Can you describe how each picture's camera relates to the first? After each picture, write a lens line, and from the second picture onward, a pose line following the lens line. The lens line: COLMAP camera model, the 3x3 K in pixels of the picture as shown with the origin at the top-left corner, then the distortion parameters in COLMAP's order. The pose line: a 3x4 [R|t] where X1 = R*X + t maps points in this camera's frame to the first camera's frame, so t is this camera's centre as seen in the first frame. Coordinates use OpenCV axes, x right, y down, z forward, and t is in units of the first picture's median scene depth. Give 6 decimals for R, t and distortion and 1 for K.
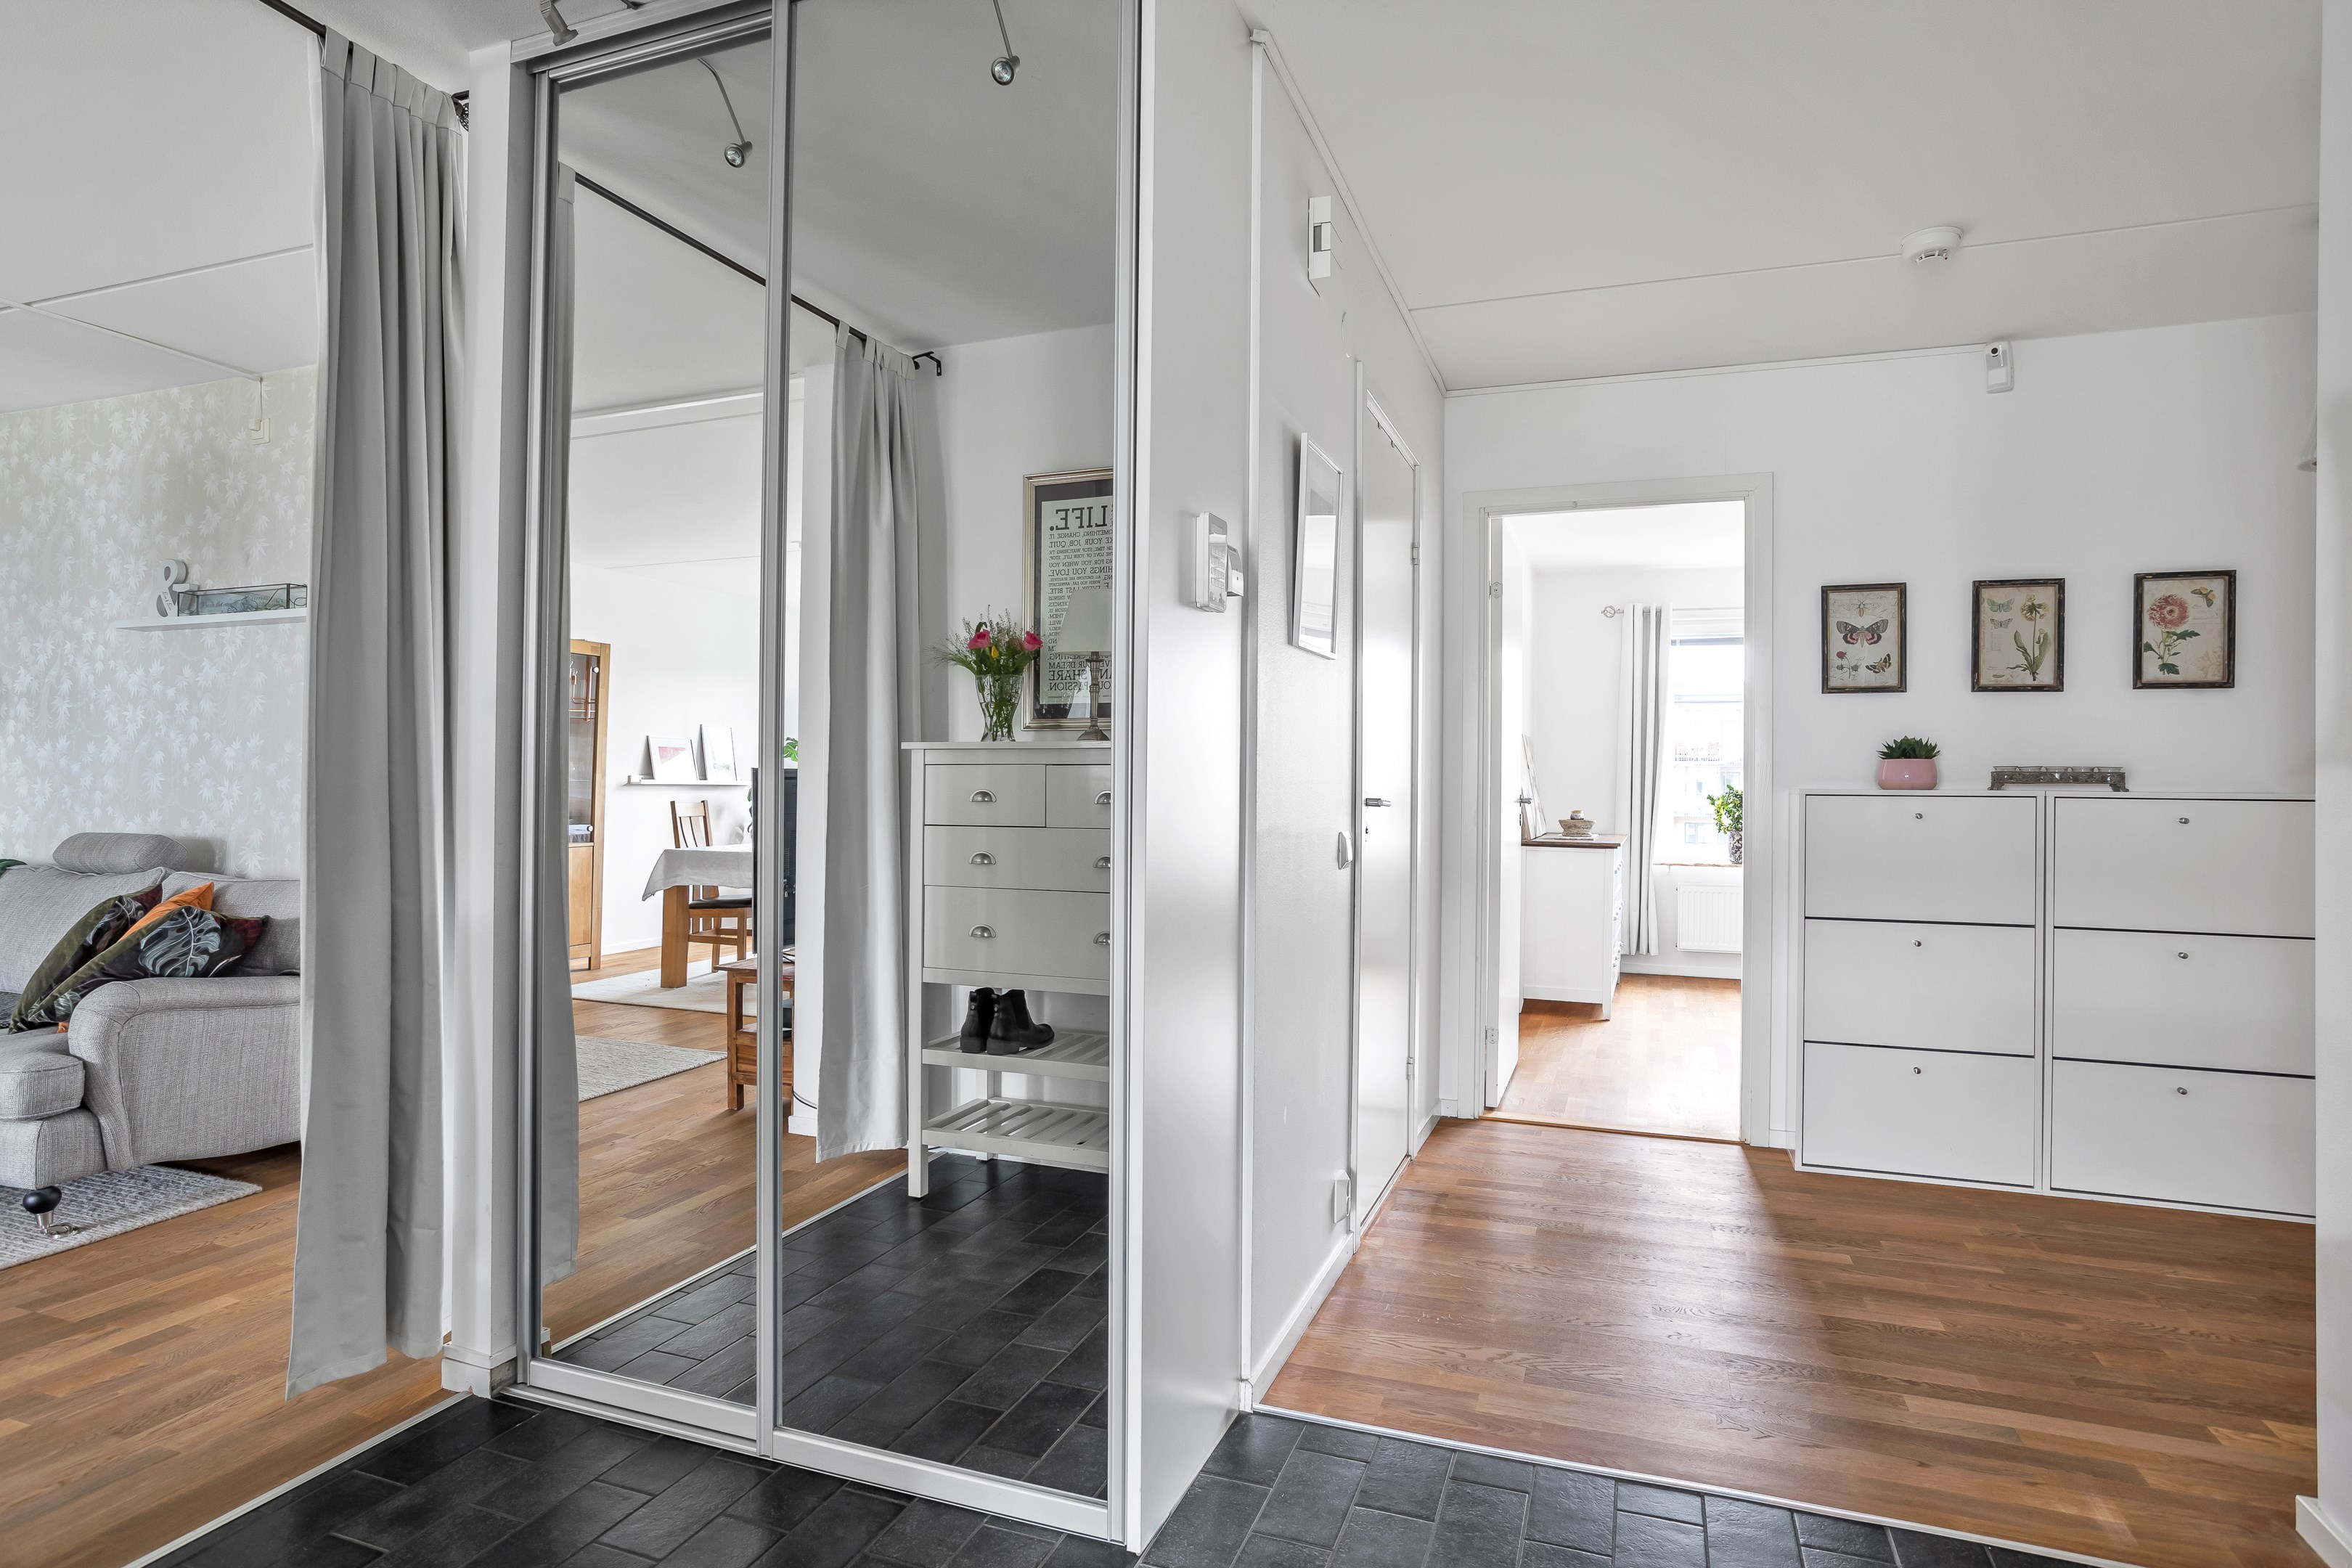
lens RADIAL K [[1270.3, 0, 1179.0], [0, 1270.3, 778.9], [0, 0, 1]] dist [-0.003171, 0.003783]
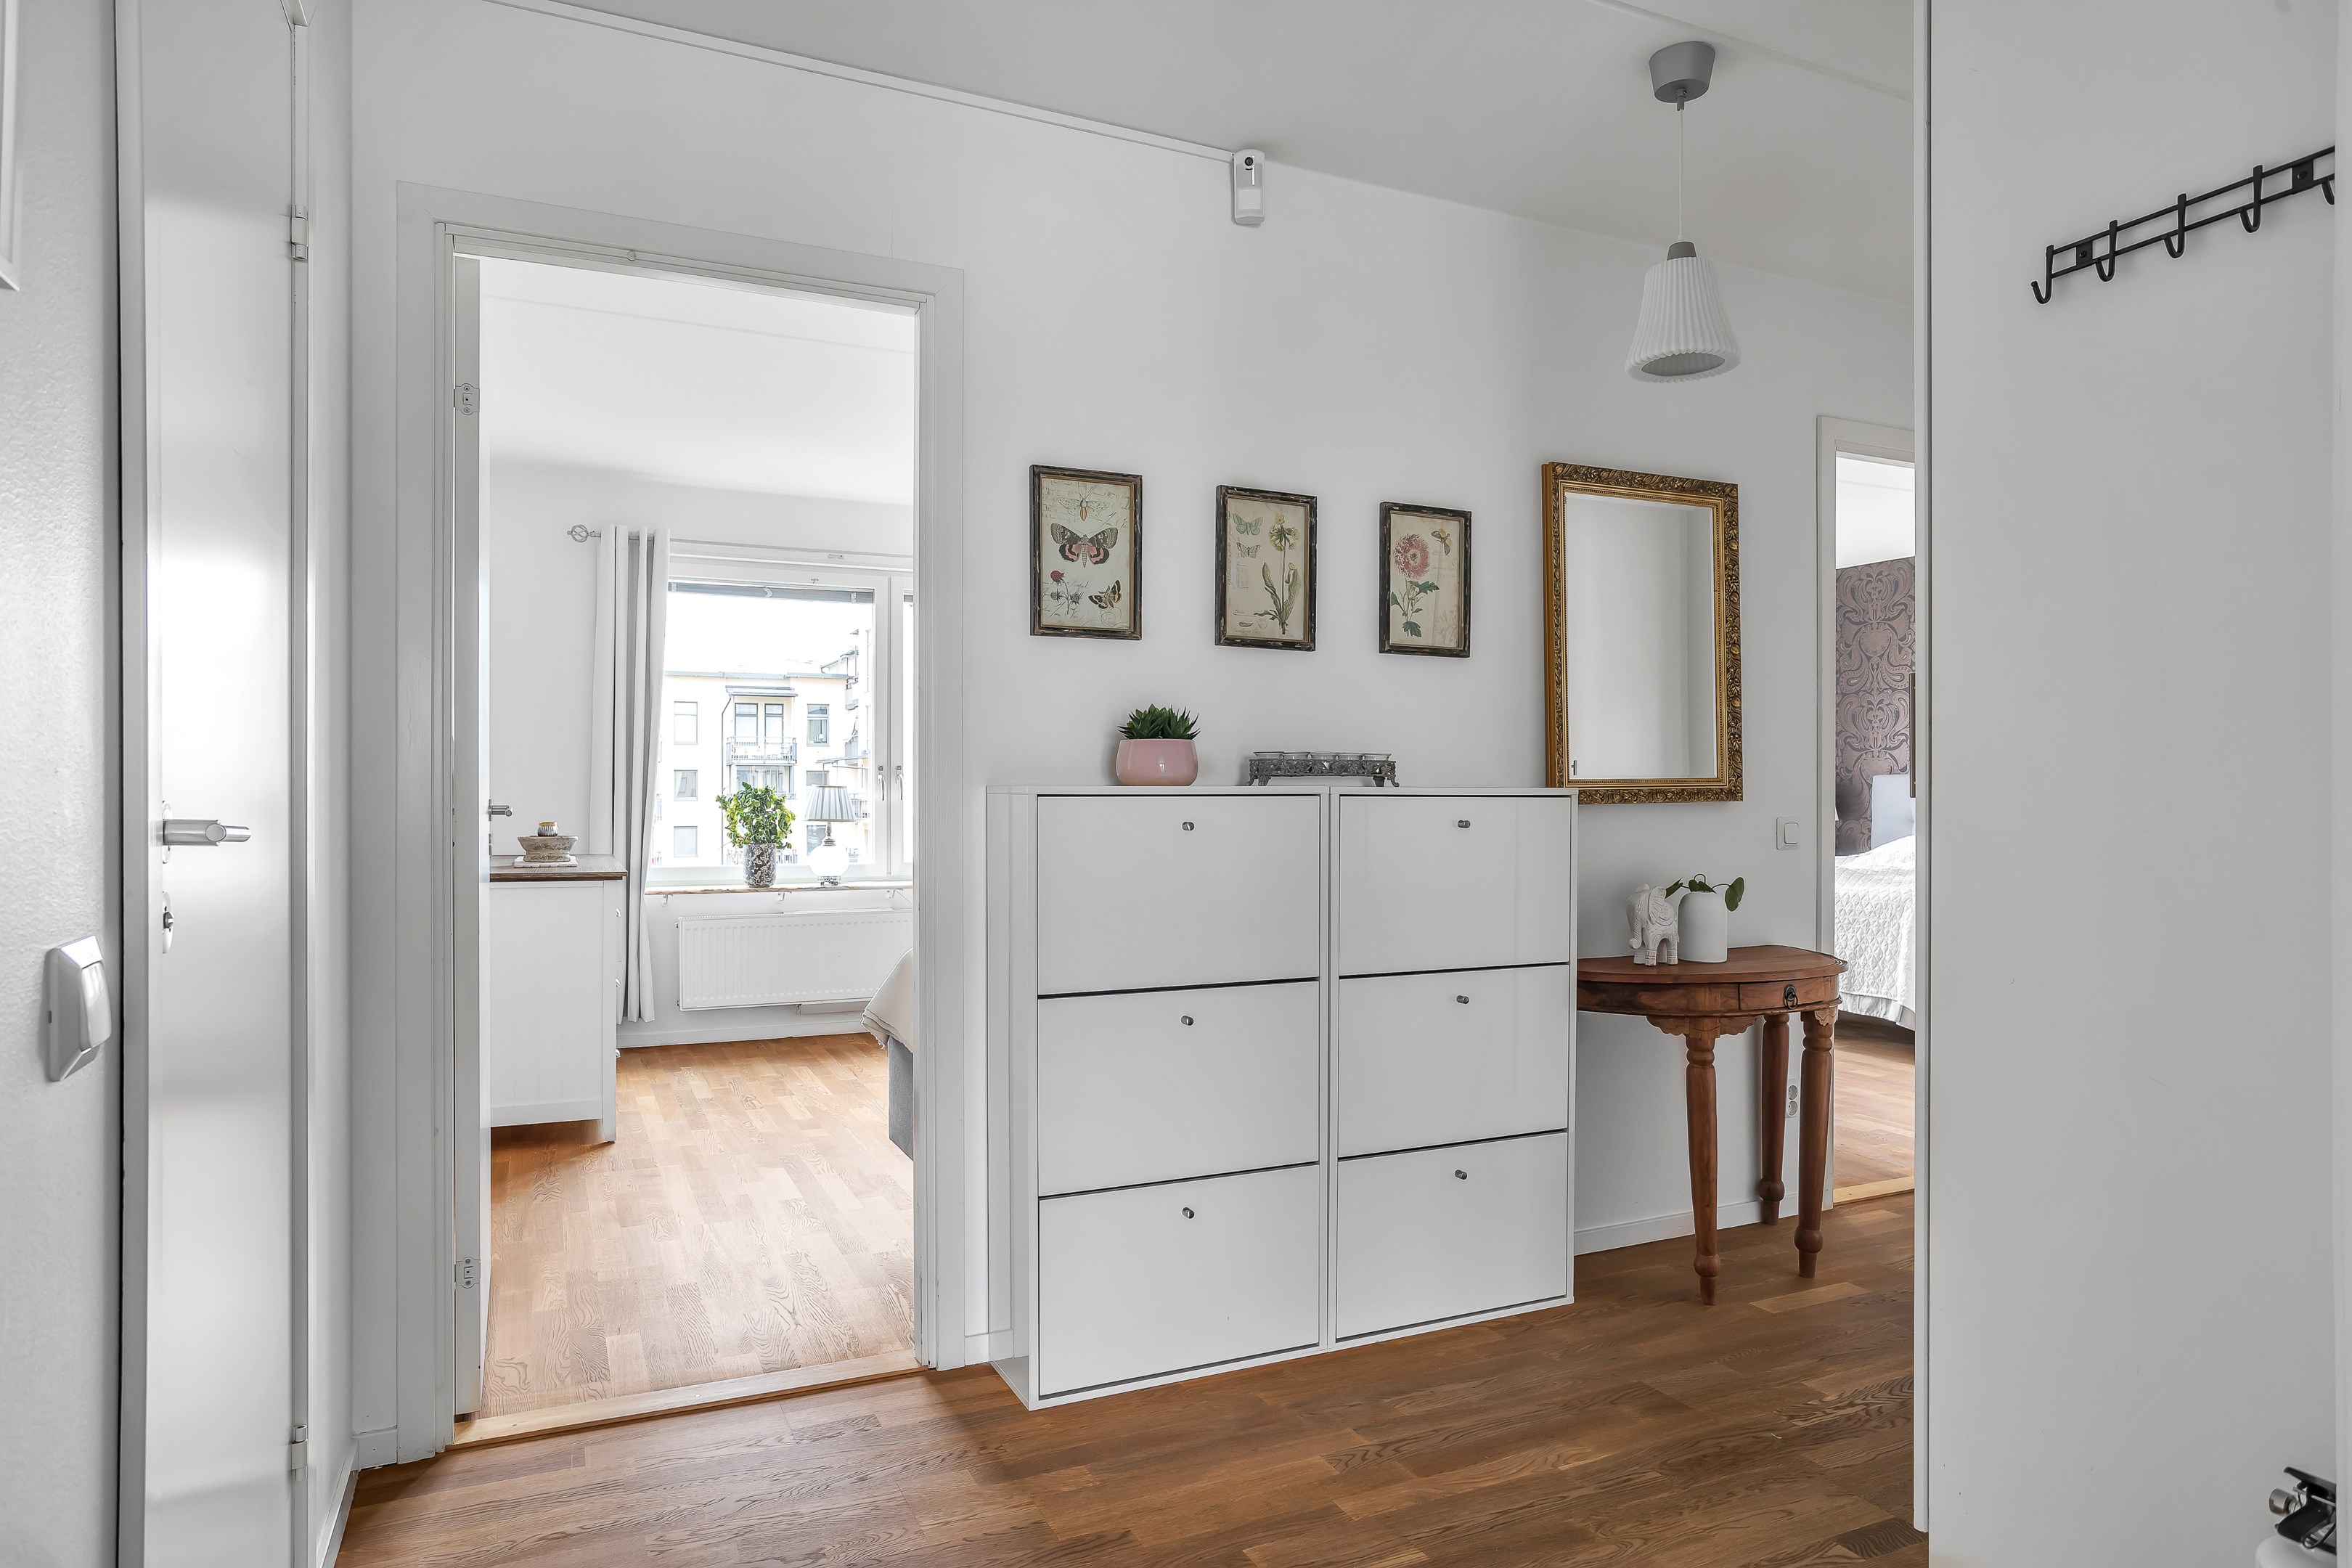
lens RADIAL K [[1403.0, 0, 1193.2], [0, 1403.0, 798.8], [0, 0, 1]] dist [-0.023869, 0.001228]
pose [[0.704283, -0.011899, 0.709819, 0.067416], [0.001421, 0.999881, 0.015352, 0.004179], [-0.709918, -0.009804, 0.704217, 0.466625]]
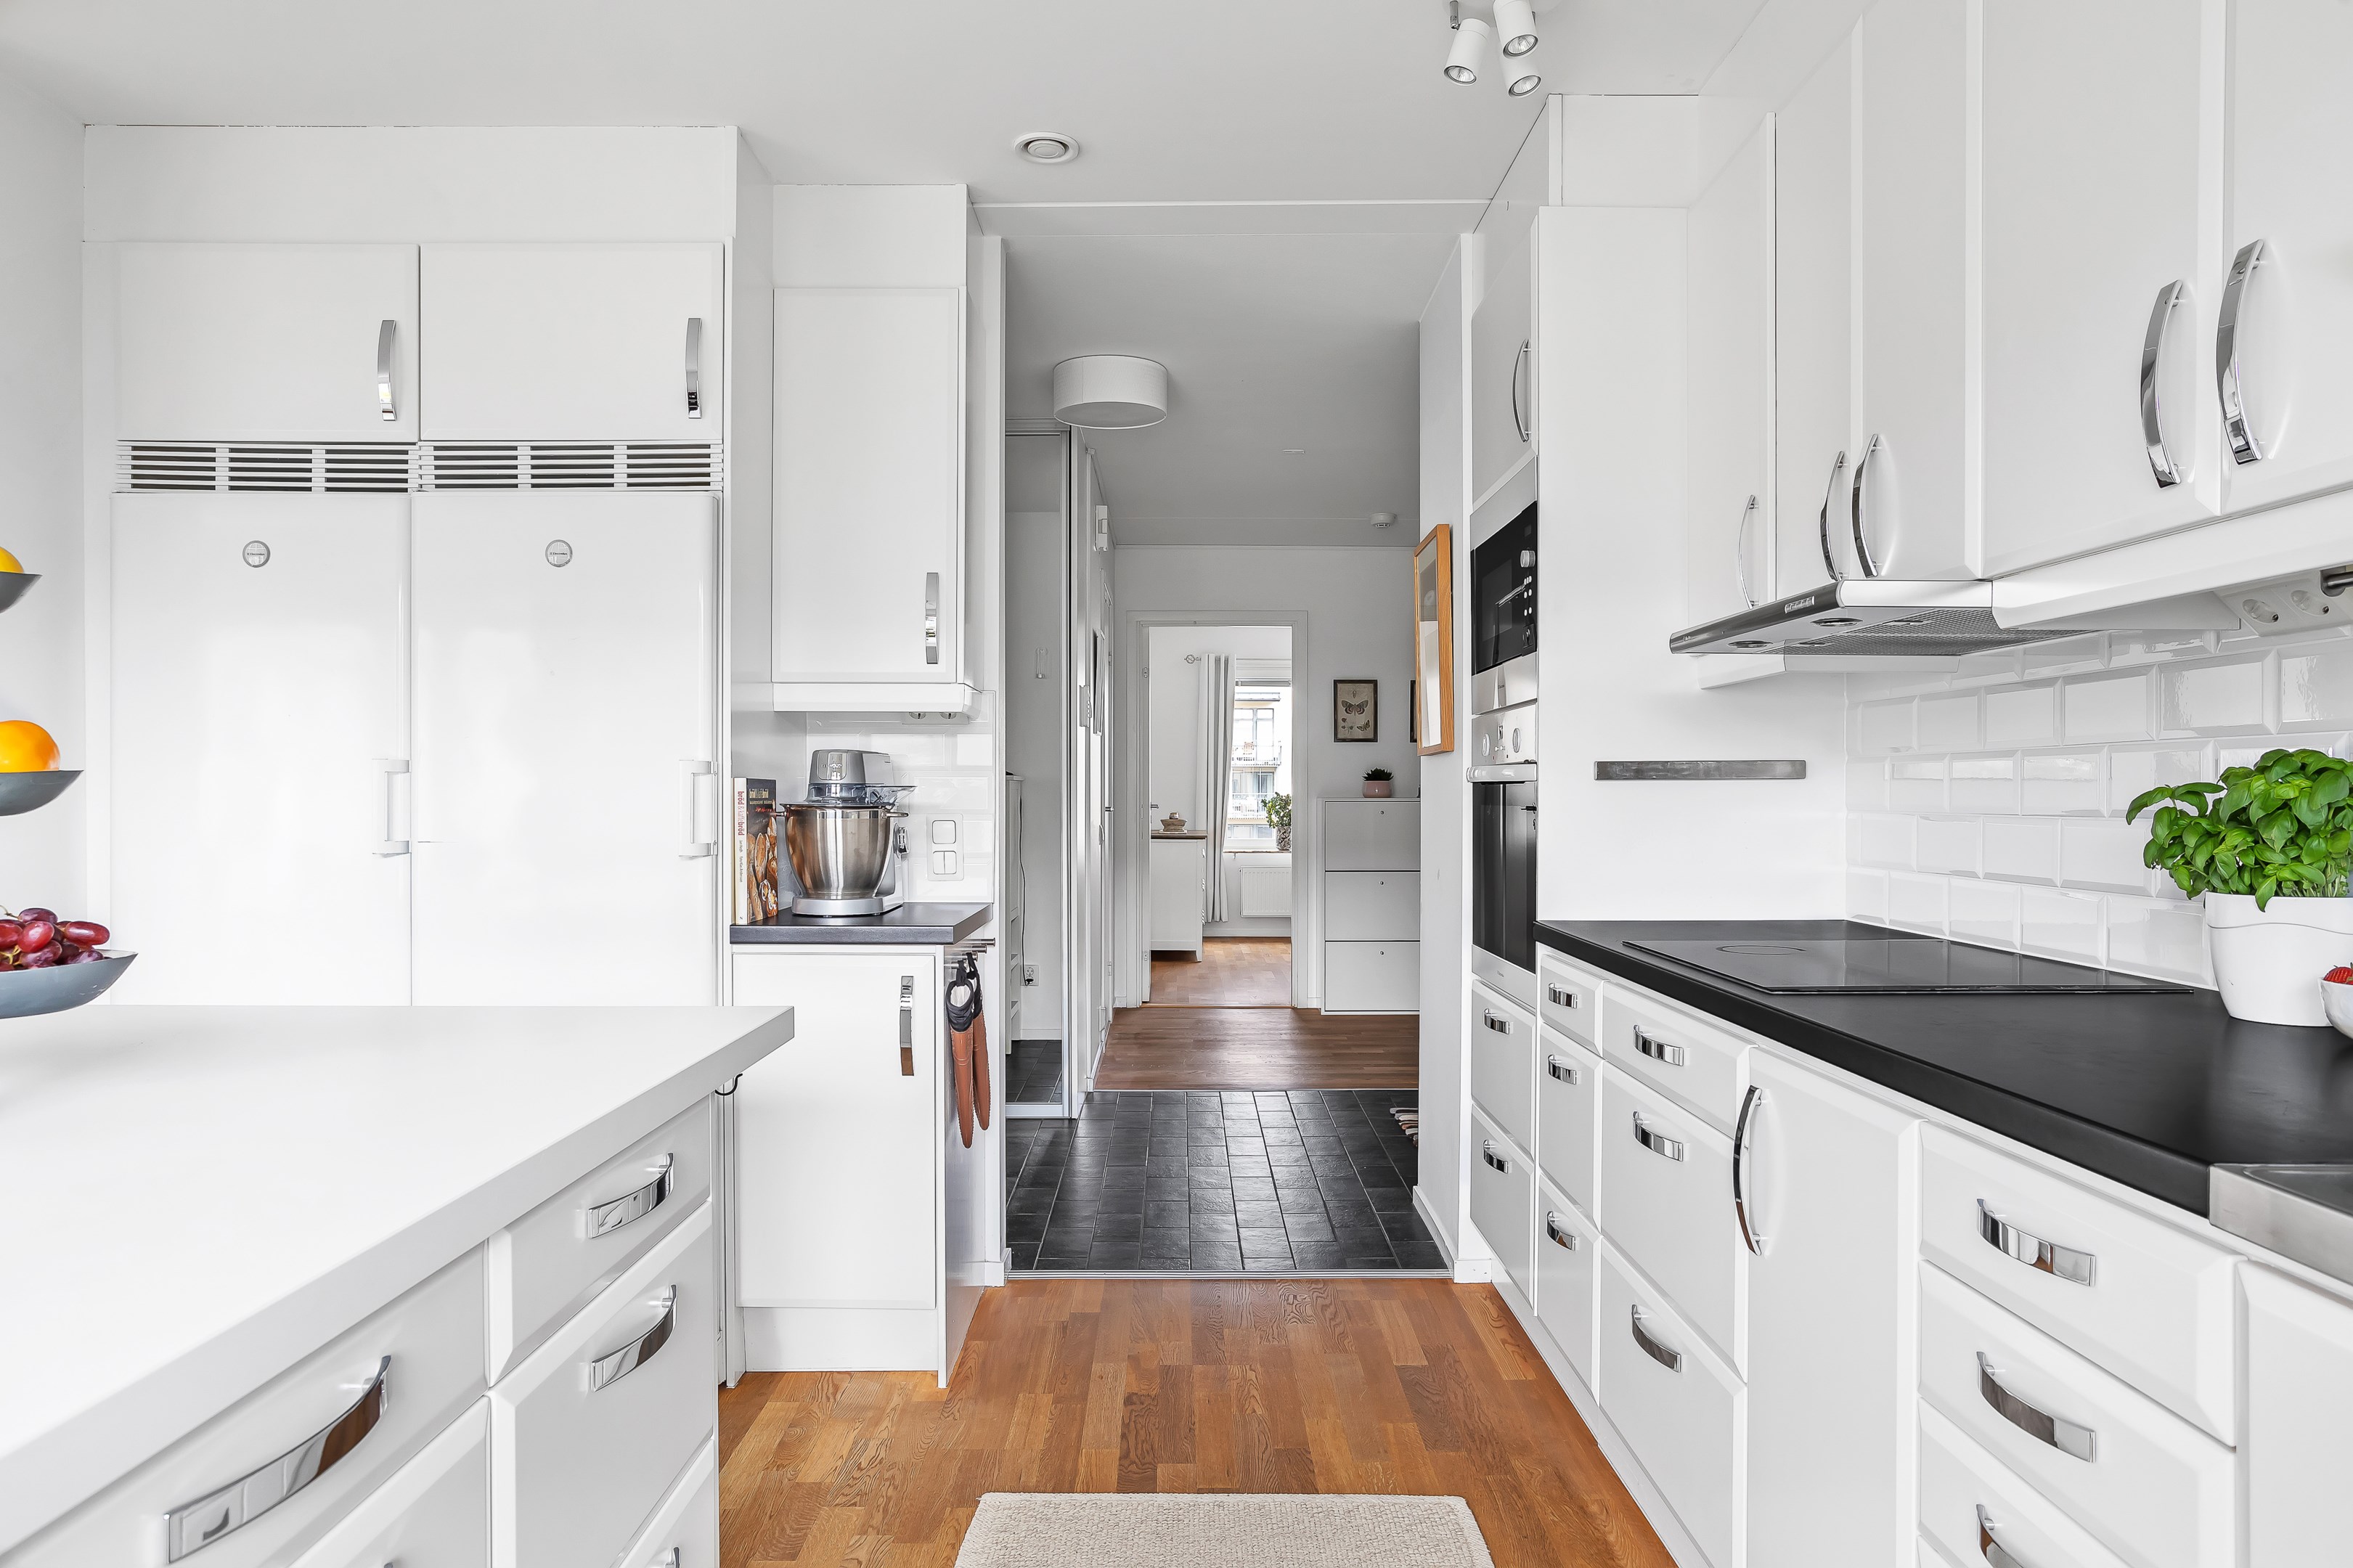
lens RADIAL K [[1464.6, 0, 1170.9], [0, 1464.6, 790.2], [0, 0, 1]] dist [0.003997, 0.005461]
pose [[0.940047, -0.008220, 0.340947, -0.393369], [0.005758, 0.999950, 0.008233, -0.020507], [-0.340998, -0.005776, 0.940046, -0.820928]]
